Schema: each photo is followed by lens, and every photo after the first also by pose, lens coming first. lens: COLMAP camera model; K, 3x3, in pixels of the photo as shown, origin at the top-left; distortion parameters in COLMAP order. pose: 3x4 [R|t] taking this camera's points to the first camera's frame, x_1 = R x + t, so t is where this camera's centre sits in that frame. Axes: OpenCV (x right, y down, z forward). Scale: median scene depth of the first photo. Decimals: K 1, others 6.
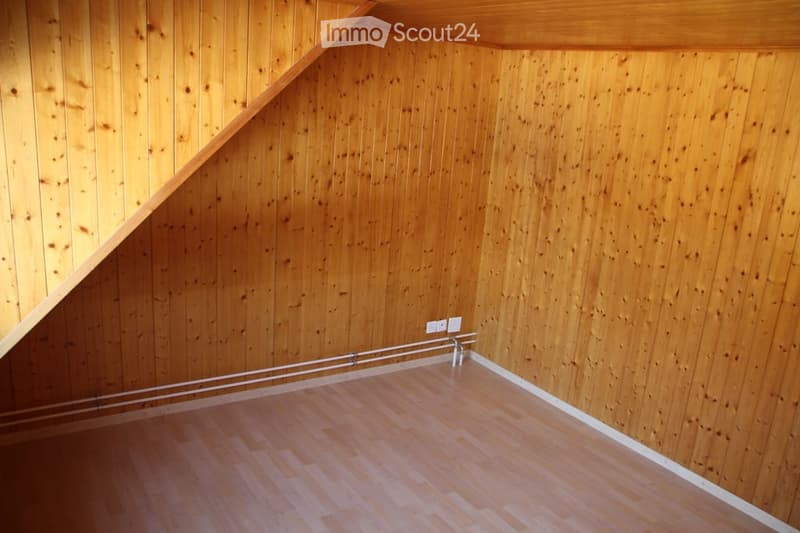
lens RADIAL K [[674.4, 0, 402.3], [0, 674.4, 273.2], [0, 0, 1]] dist [-0.098675, 0.090139]
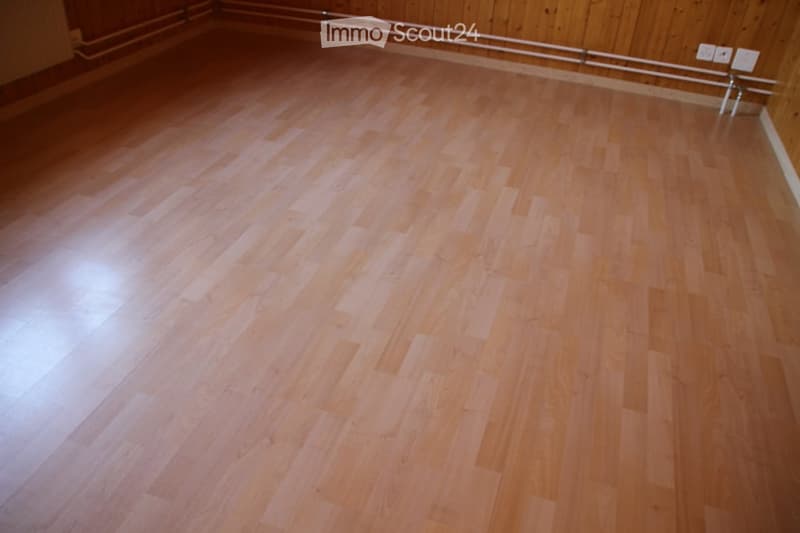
lens RADIAL K [[674.4, 0, 394.5], [0, 674.4, 272.5], [0, 0, 1]] dist [-0.098675, 0.090139]
pose [[0.621497, 0.410897, -0.667012, 0.518856], [-0.224332, 0.909103, 0.351008, 0.150436], [0.750611, -0.068519, 0.657182, 0.262276]]
